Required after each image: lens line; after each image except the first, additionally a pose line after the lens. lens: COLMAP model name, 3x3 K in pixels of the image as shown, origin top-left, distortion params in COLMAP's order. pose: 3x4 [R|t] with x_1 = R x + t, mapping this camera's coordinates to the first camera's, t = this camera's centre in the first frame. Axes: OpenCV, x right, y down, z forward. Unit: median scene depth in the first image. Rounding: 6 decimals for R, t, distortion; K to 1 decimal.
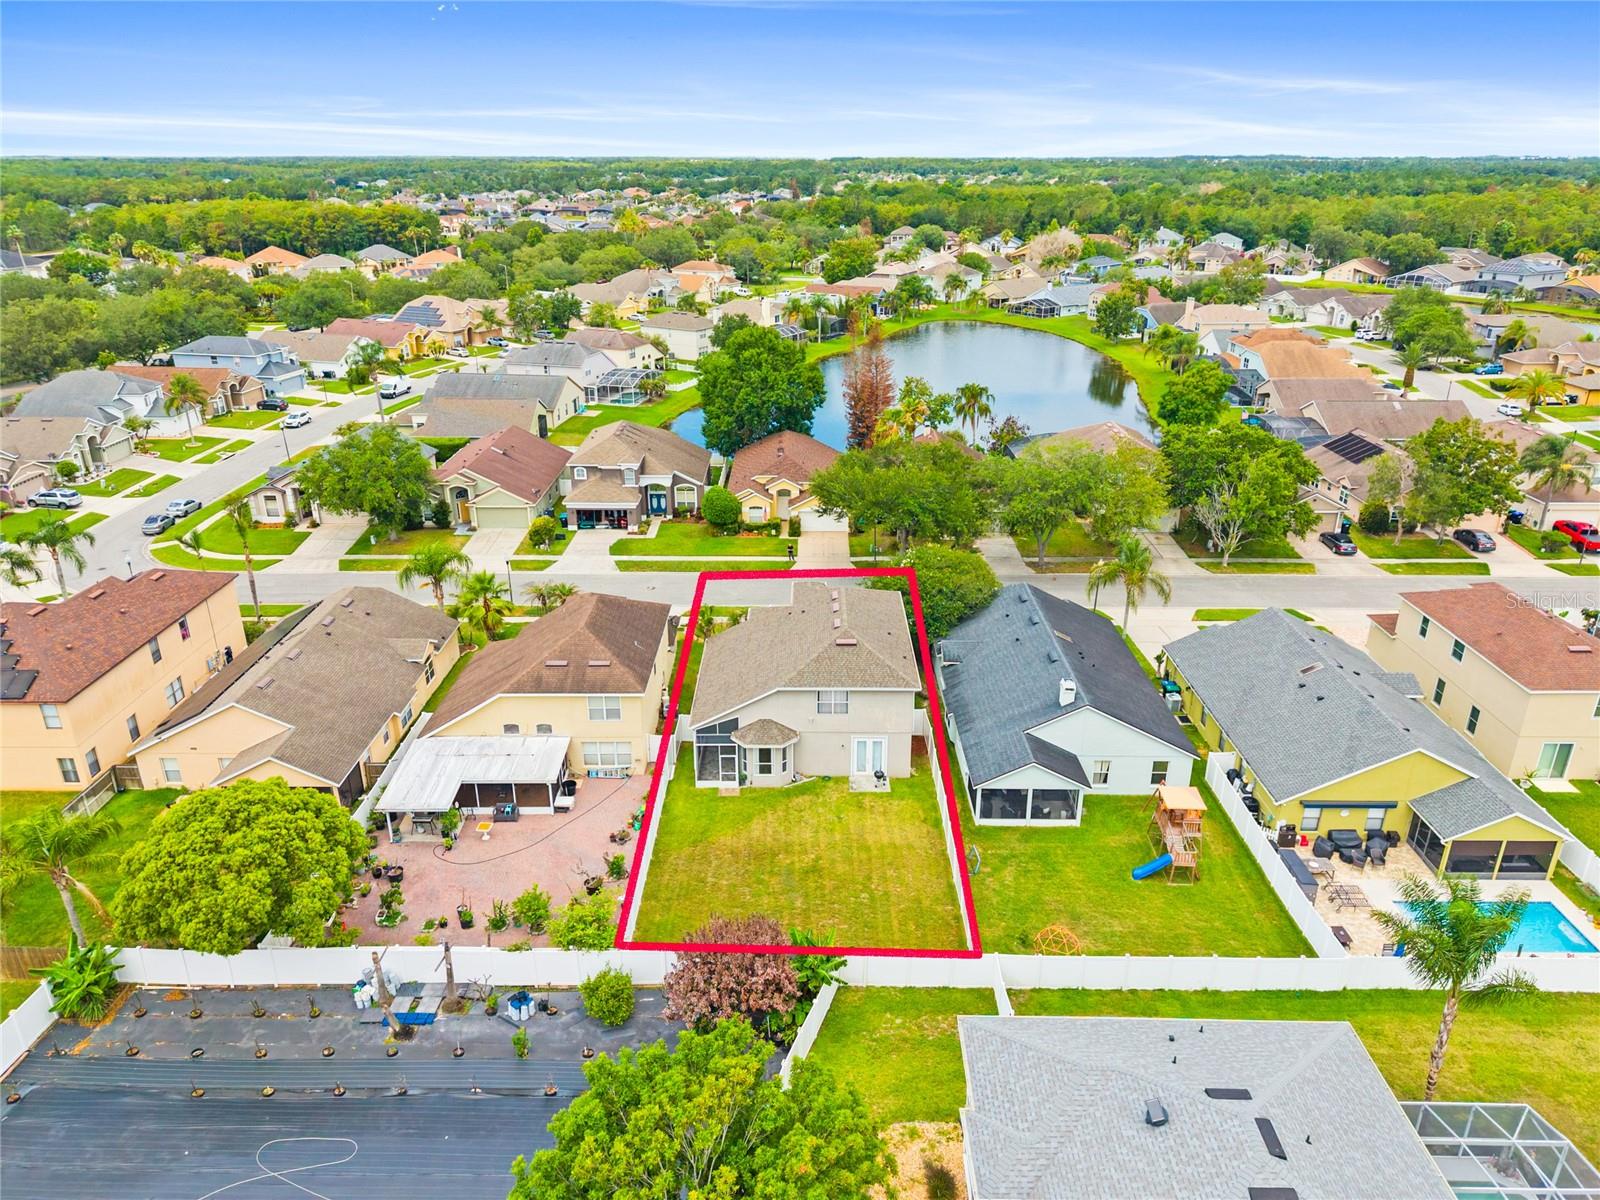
lens RADIAL K [[1133.7, 0, 800.0], [0, 1133.7, 600.0], [0, 0, 1]] dist [0.124602, -0.174942]
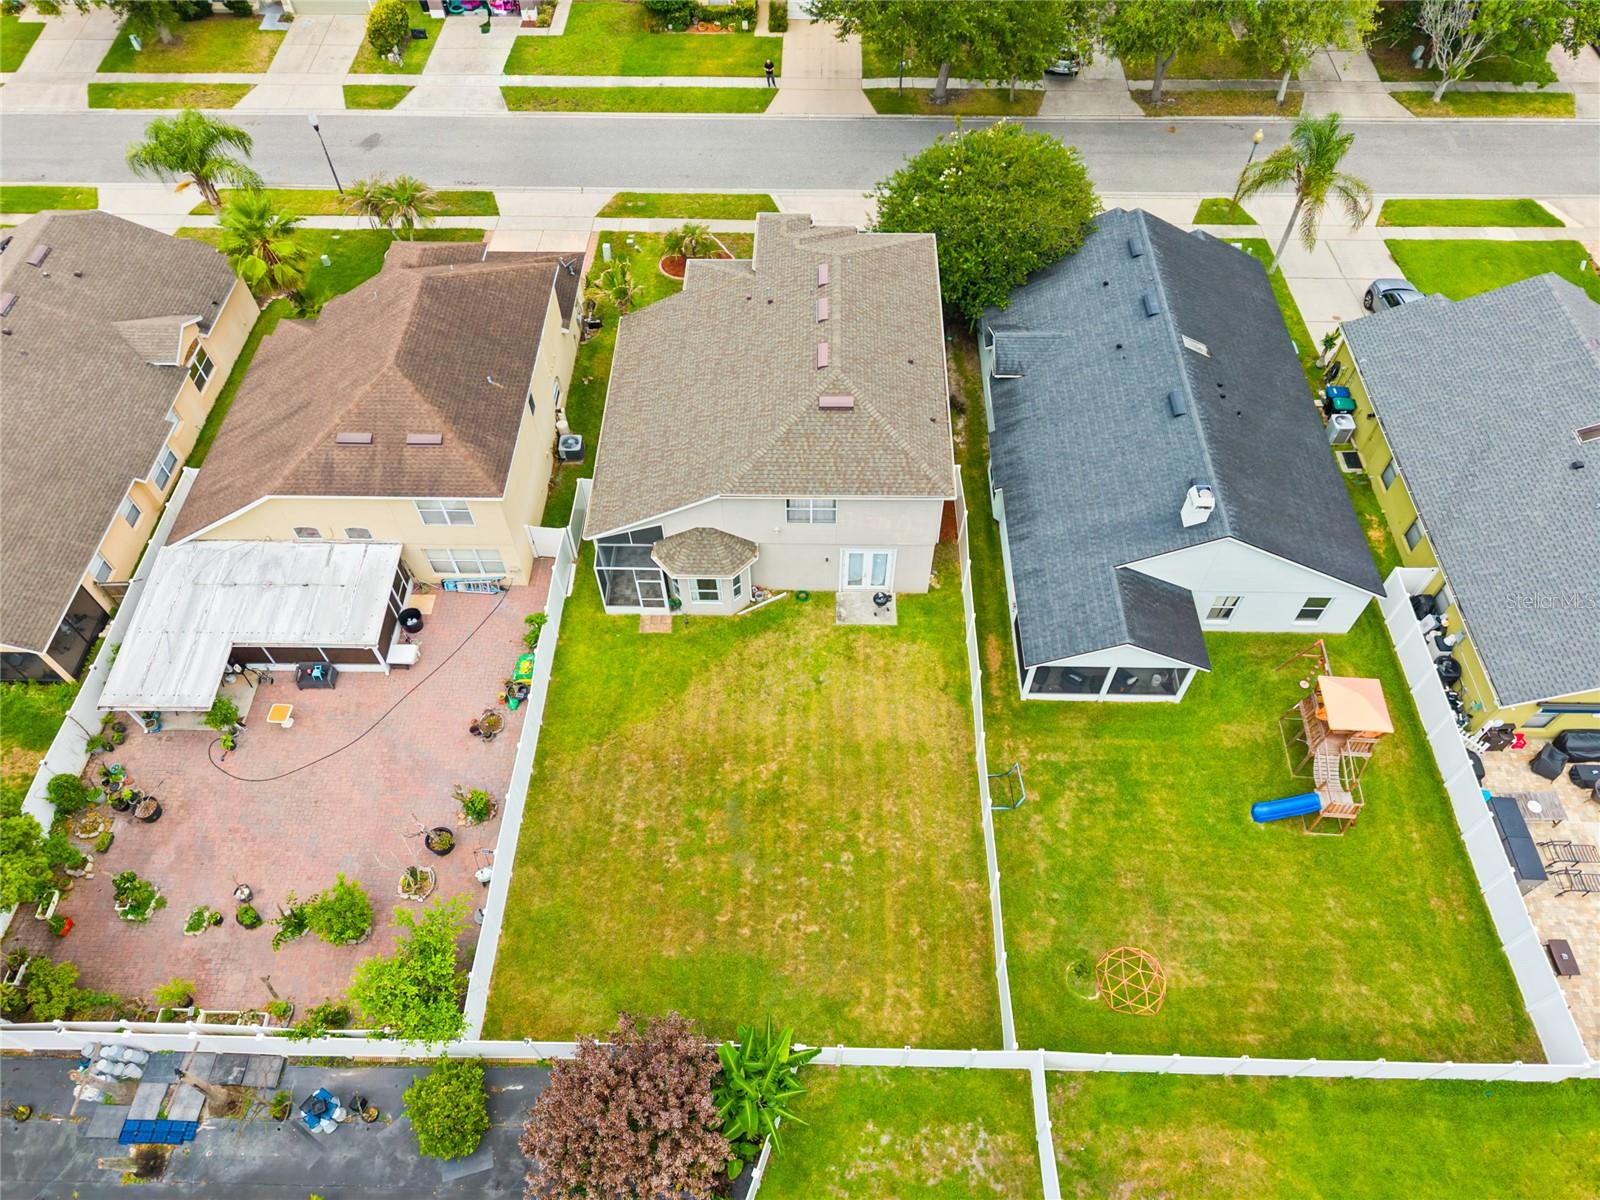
lens RADIAL K [[1074.4, 0, 800.0], [0, 1074.4, 600.0], [0, 0, 1]] dist [0.049936, -0.040678]
pose [[0.999841, 0.009039, -0.015349, 0.032320], [0.000576, 0.844823, 0.535045, -0.180397], [0.017804, -0.534969, 0.844684, 0.477327]]
